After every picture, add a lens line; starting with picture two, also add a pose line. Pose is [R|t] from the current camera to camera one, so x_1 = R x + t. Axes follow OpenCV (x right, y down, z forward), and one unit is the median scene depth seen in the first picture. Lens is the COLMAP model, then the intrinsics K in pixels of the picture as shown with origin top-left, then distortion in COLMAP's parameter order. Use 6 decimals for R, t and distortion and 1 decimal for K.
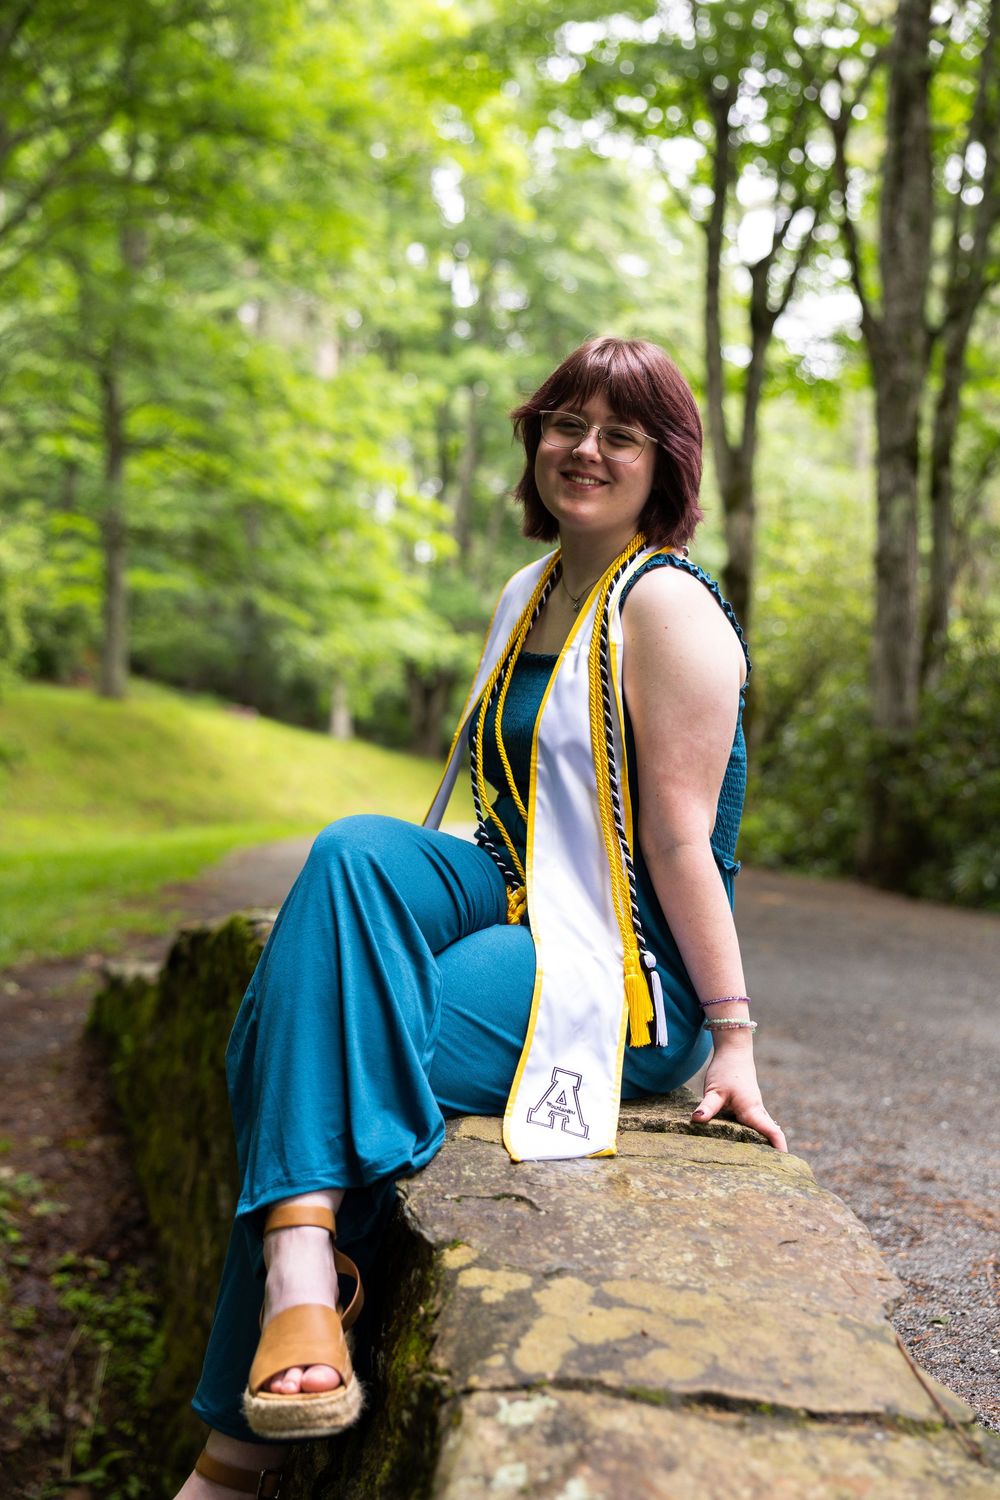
lens RADIAL K [[1941.1, 0, 477.2], [0, 1941.1, 819.1], [0, 0, 1]] dist [-0.088230, 0.000000]
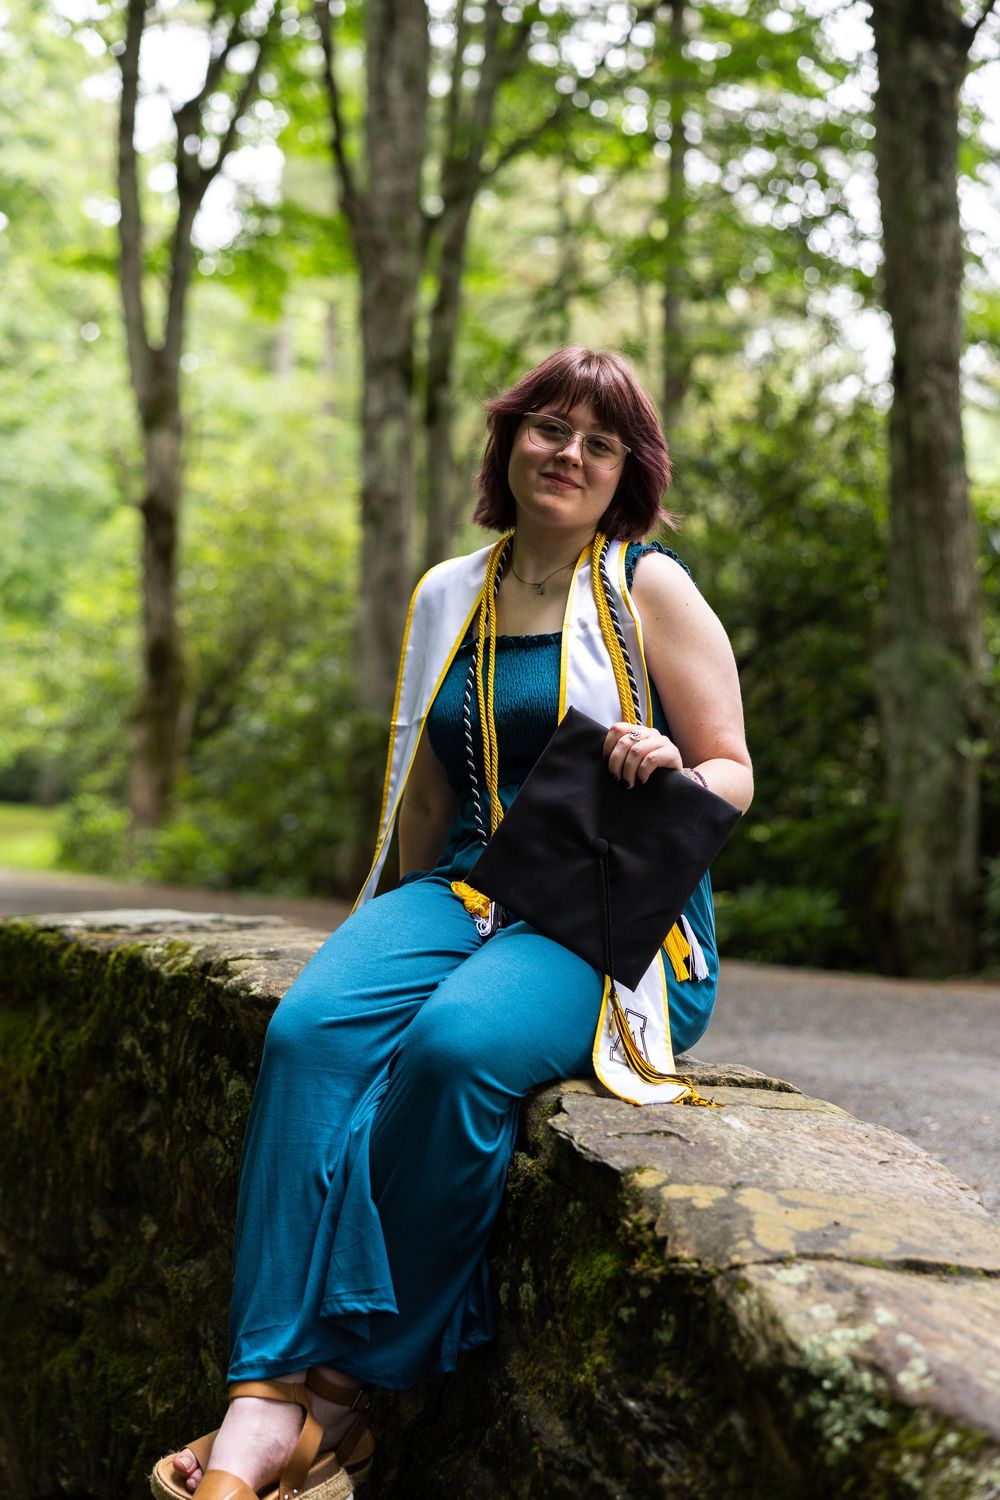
lens RADIAL K [[2692.6, 0, 500.4], [0, 2692.6, 750.3], [0, 0, 1]] dist [-0.034891, 0.000000]
pose [[0.951714, 0.005372, 0.306939, -0.415201], [0.004094, 0.999536, -0.030187, 0.012656], [-0.306958, 0.029986, 0.951250, -0.362288]]
